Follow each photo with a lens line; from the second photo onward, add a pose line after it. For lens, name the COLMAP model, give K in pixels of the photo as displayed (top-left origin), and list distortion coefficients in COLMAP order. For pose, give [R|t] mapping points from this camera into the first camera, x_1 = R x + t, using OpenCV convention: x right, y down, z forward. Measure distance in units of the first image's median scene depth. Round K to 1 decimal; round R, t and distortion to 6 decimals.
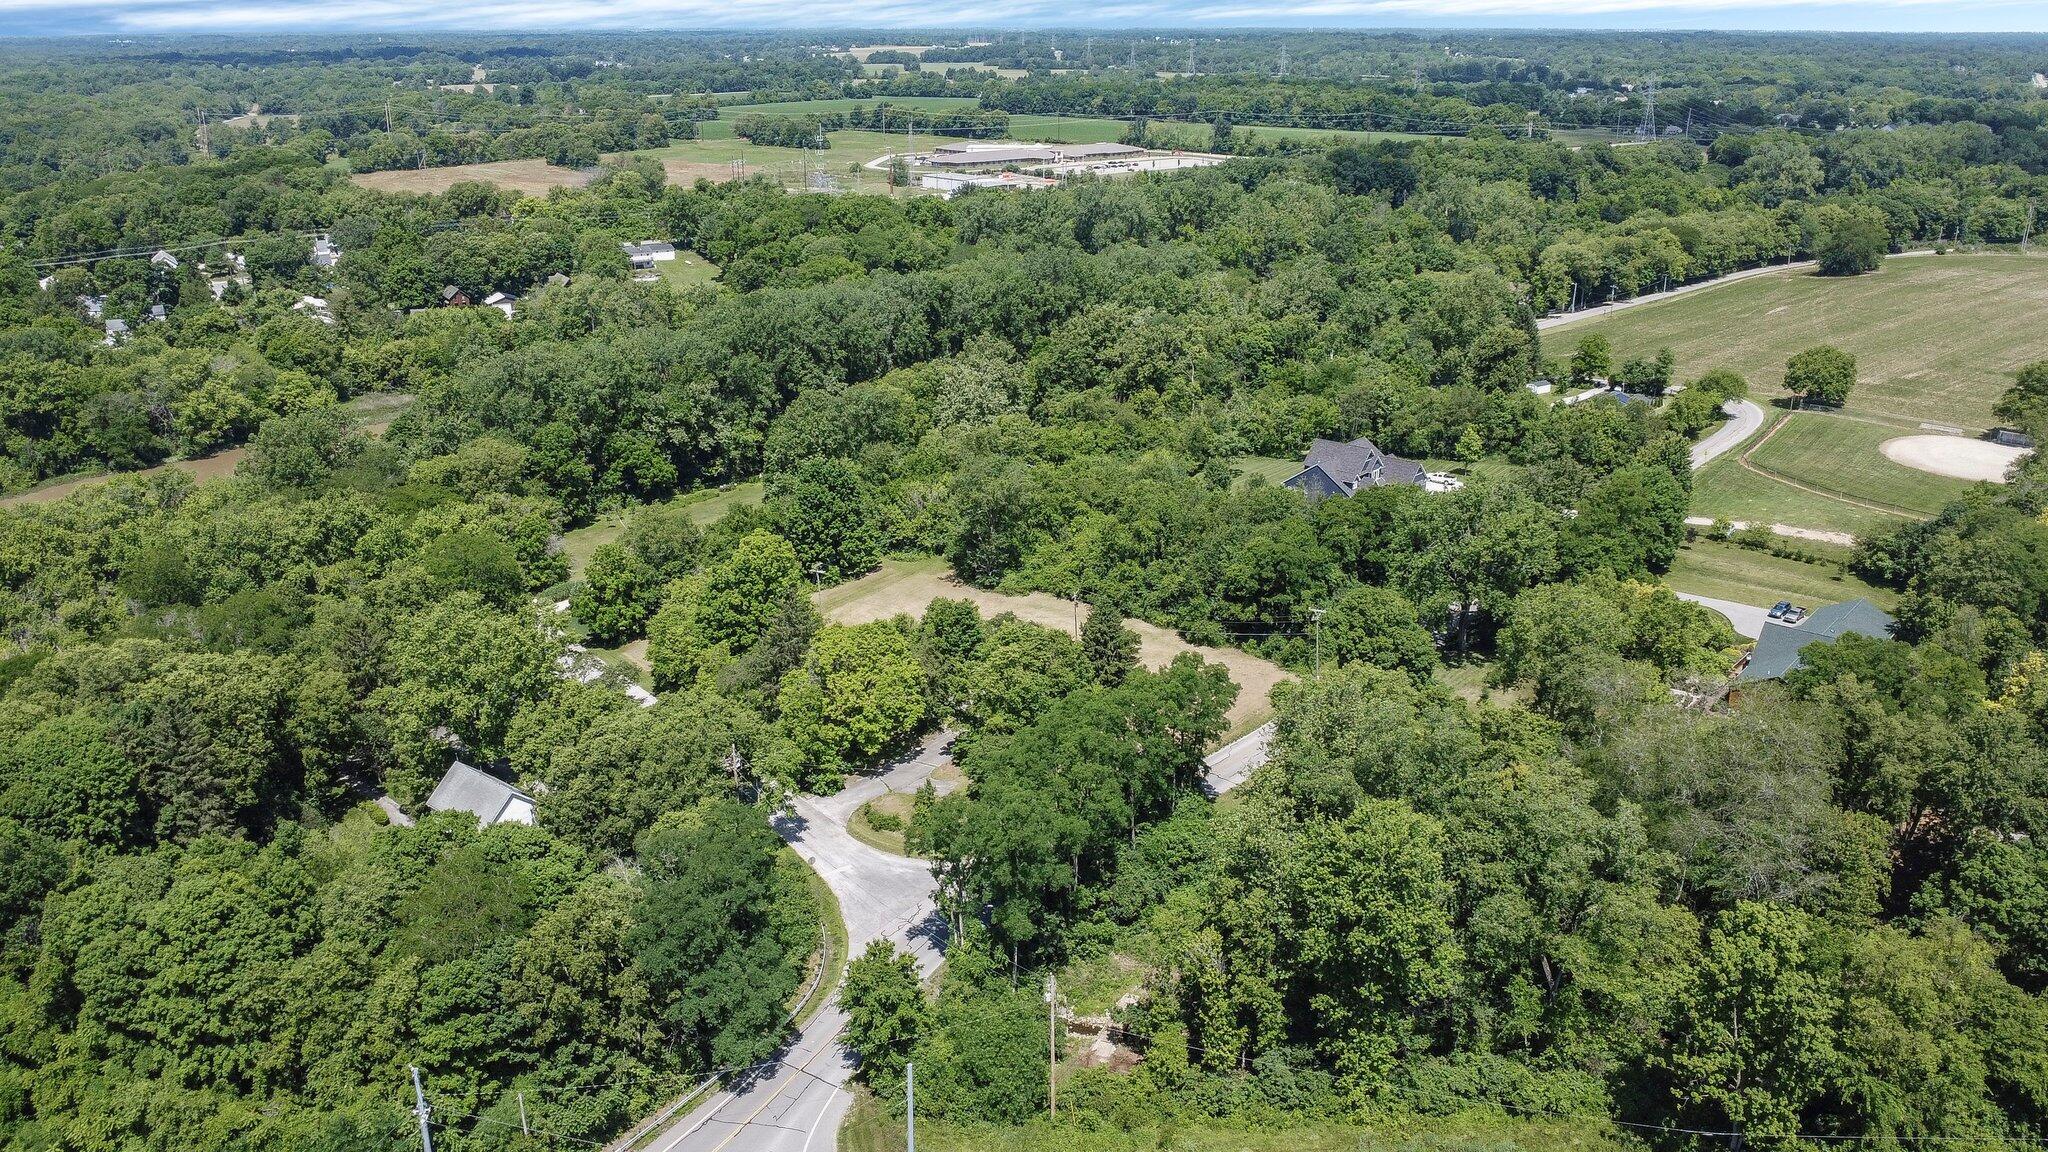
lens RADIAL K [[1708.2, 0, 1024.0], [0, 1708.2, 576.0], [0, 0, 1]] dist [-0.032771, -0.003775]
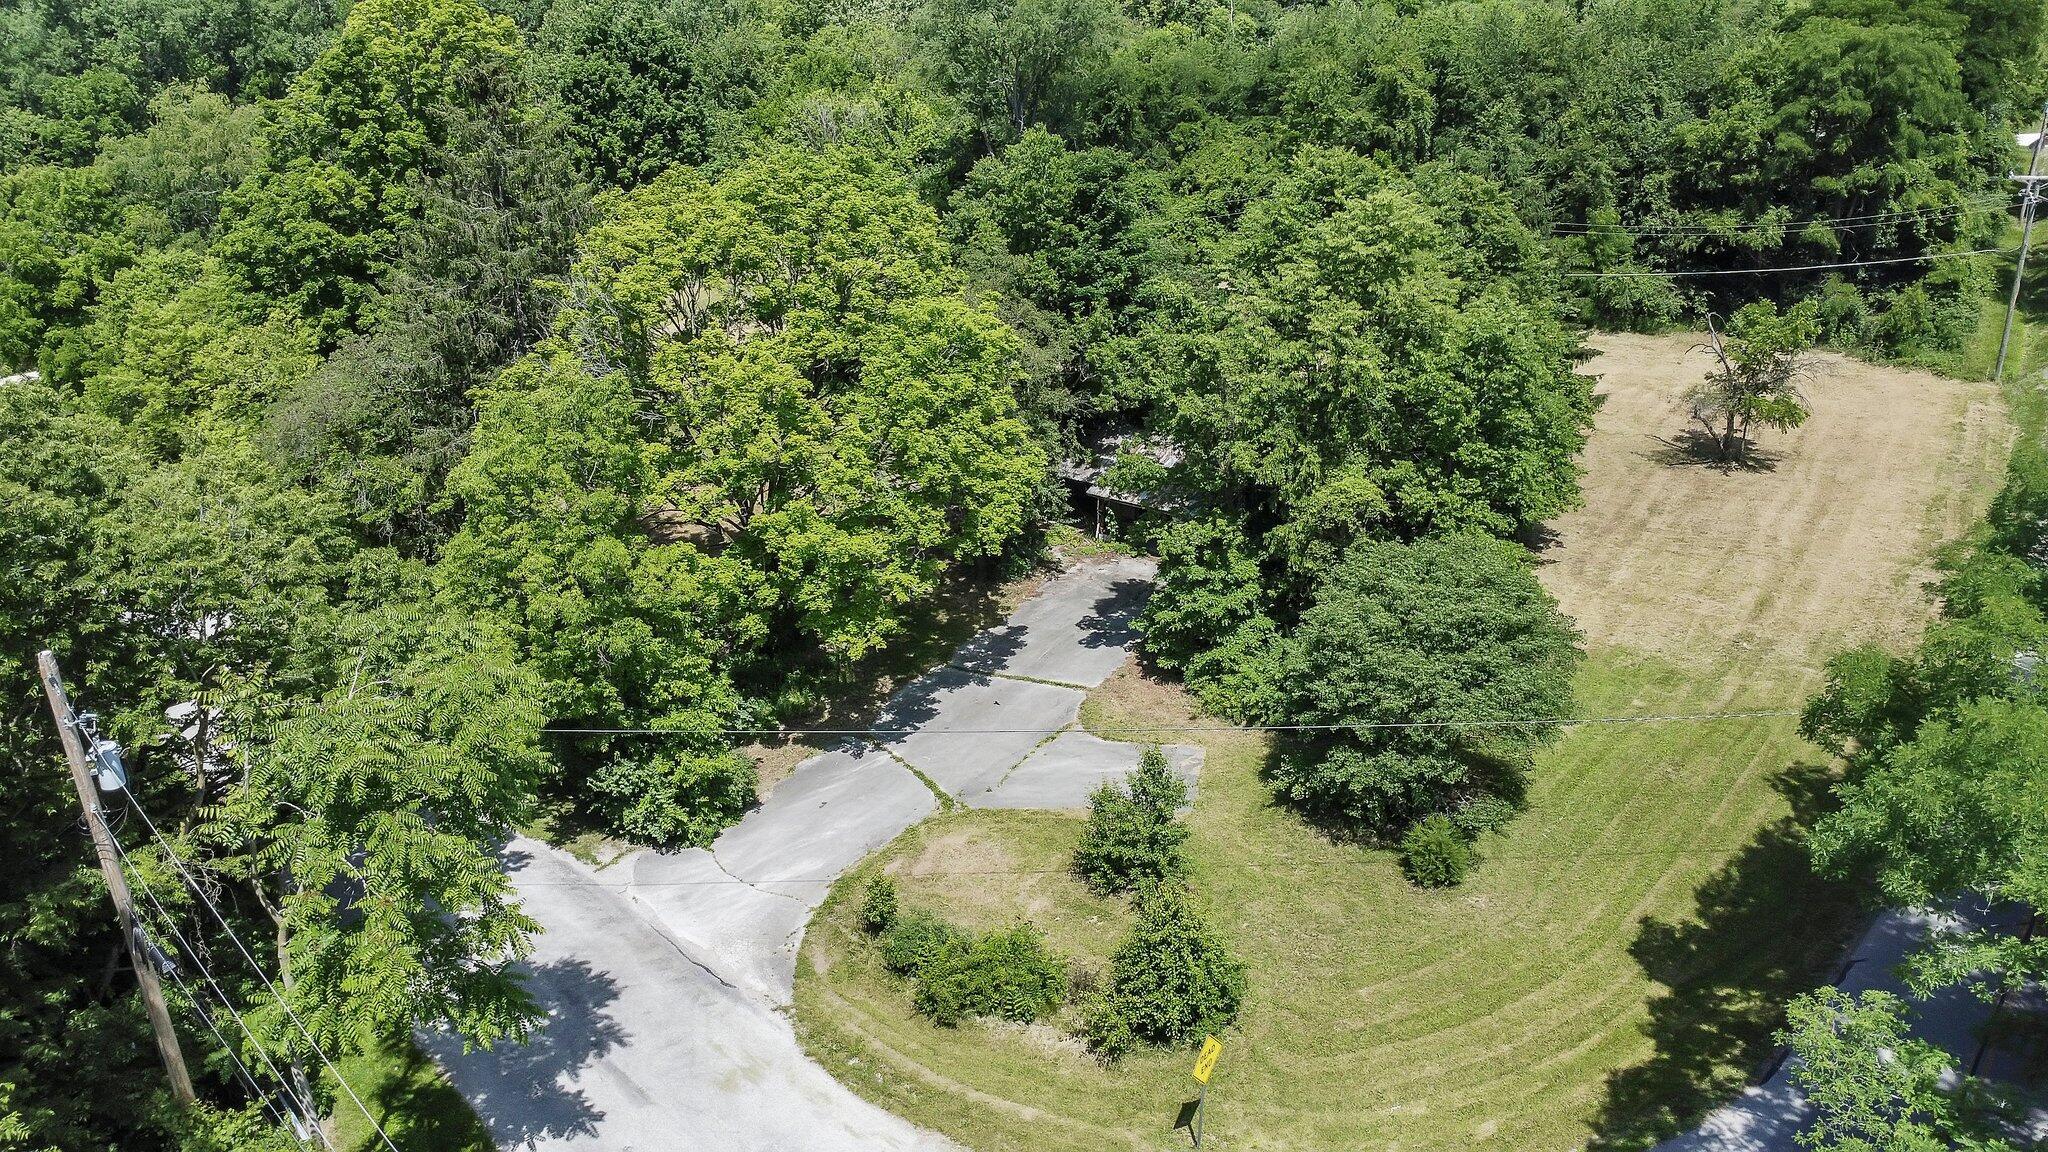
lens RADIAL K [[1708.2, 0, 1024.0], [0, 1708.2, 576.0], [0, 0, 1]] dist [-0.032771, -0.003775]
pose [[0.993369, -0.062441, 0.096537, -0.087655], [0.056591, 0.996459, 0.062190, 0.077850], [-0.100079, -0.056315, 0.993385, 0.747565]]
